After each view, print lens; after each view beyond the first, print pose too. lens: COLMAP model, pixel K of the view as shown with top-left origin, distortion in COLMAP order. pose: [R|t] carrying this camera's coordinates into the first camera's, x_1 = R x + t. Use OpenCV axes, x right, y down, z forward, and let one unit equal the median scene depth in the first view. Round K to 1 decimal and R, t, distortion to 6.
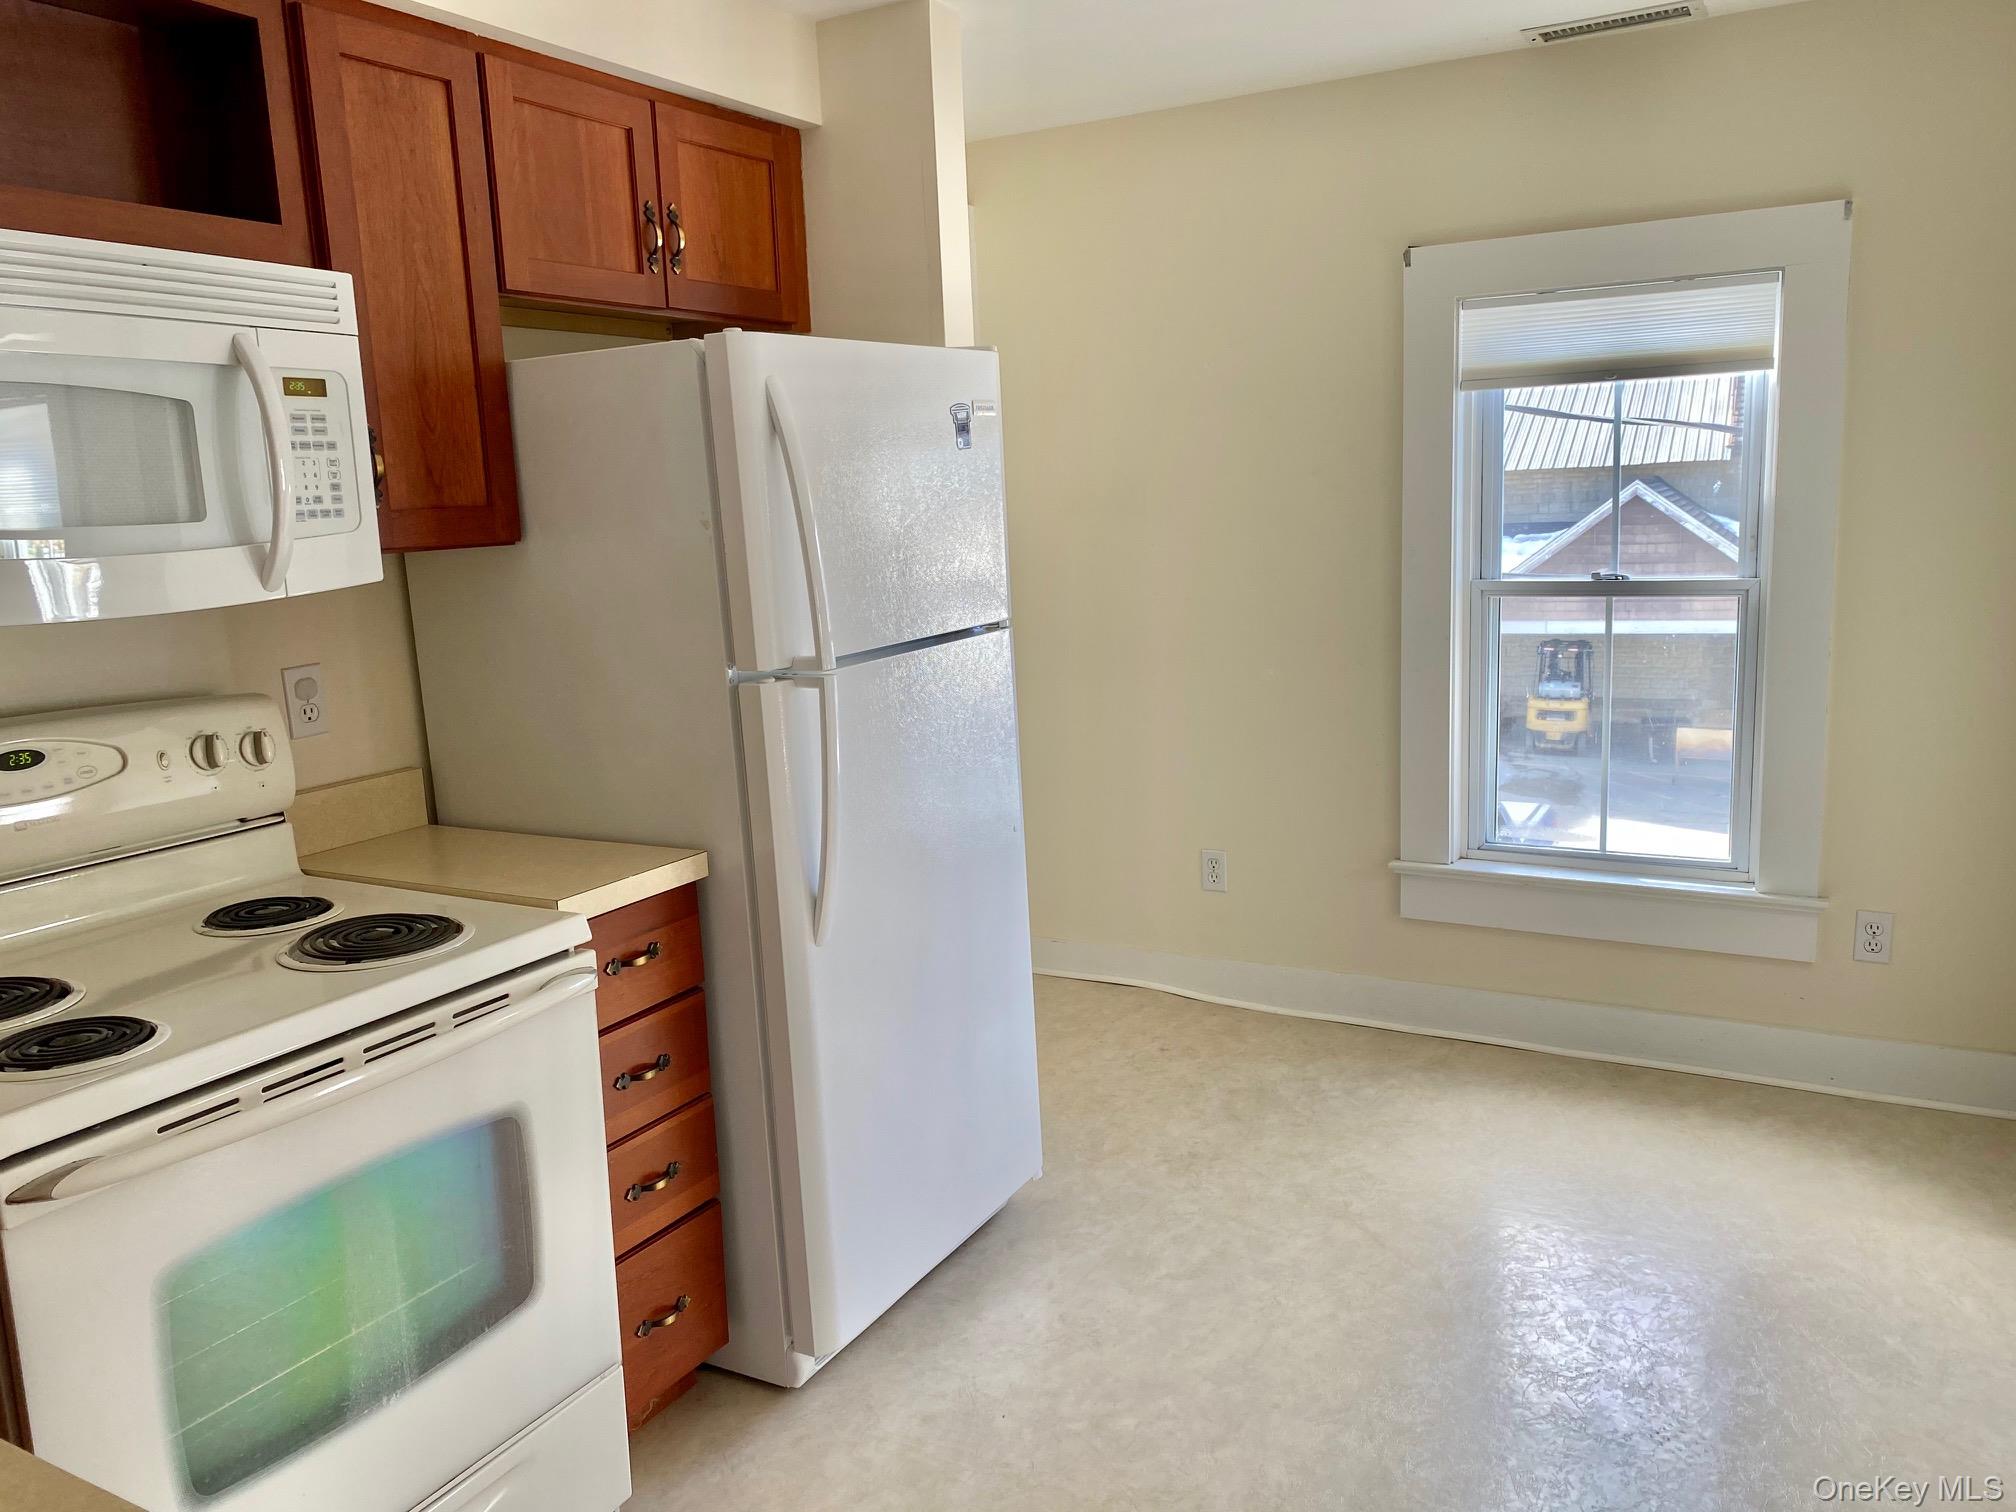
lens RADIAL K [[1523.2, 0, 1008.0], [0, 1523.2, 756.0], [0, 0, 1]] dist [0.000885, -0.004212]
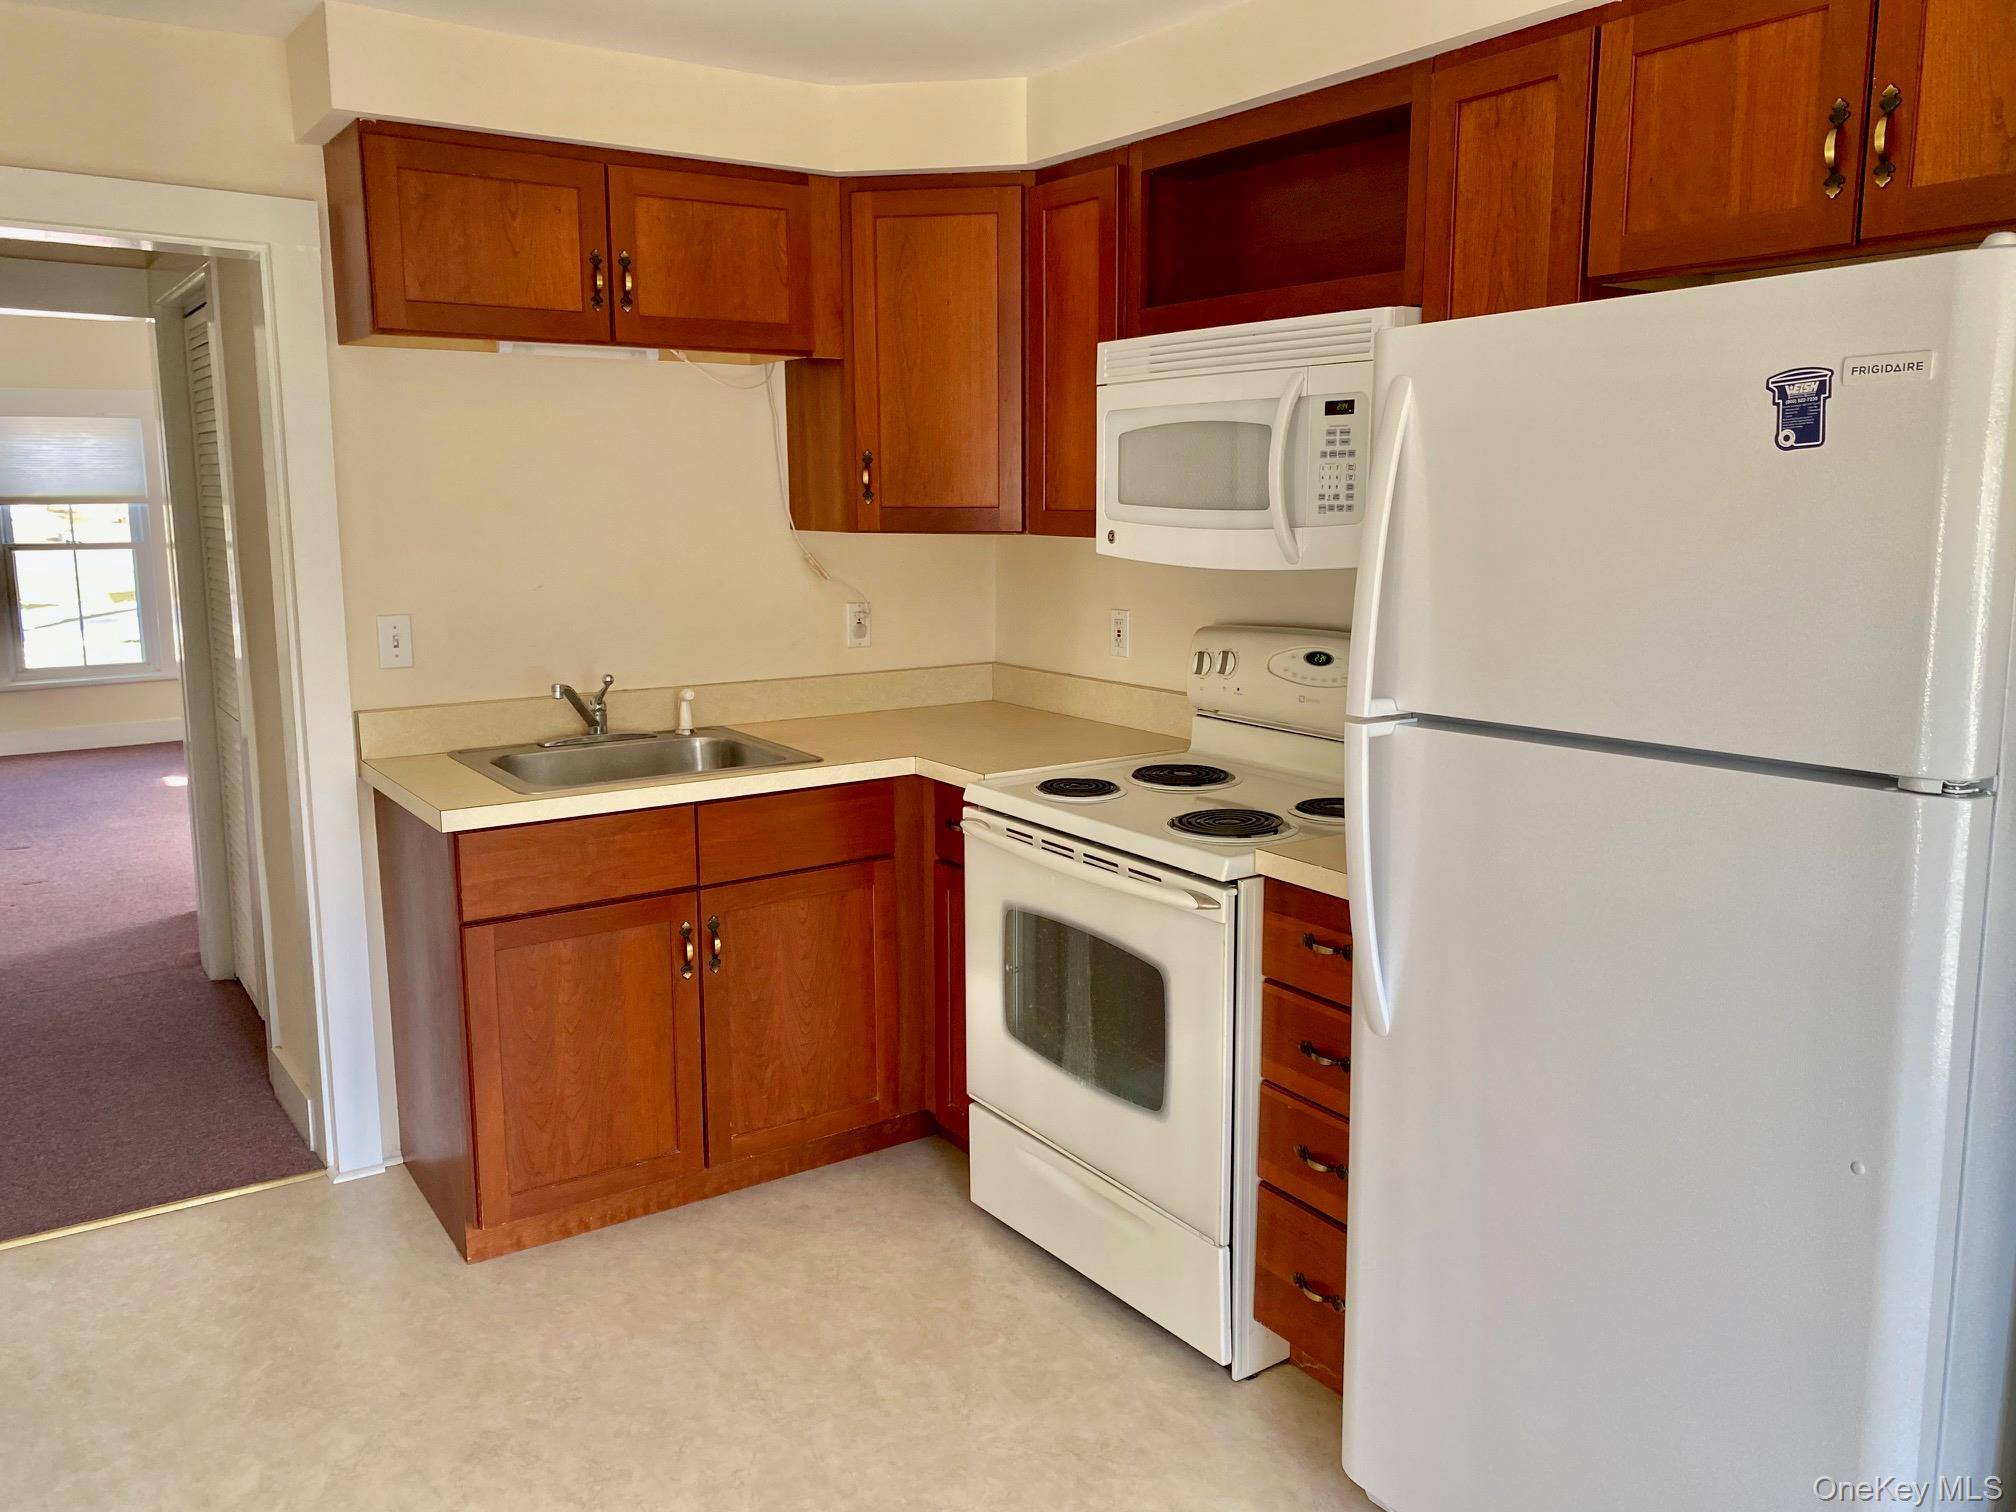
lens RADIAL K [[1523.2, 0, 1008.0], [0, 1523.2, 756.0], [0, 0, 1]] dist [0.000885, -0.004212]
pose [[-0.451447, 0.191863, -0.871426, 0.813046], [-0.136910, 0.950151, 0.280123, -0.280386], [0.881732, 0.245767, -0.402675, 1.320553]]
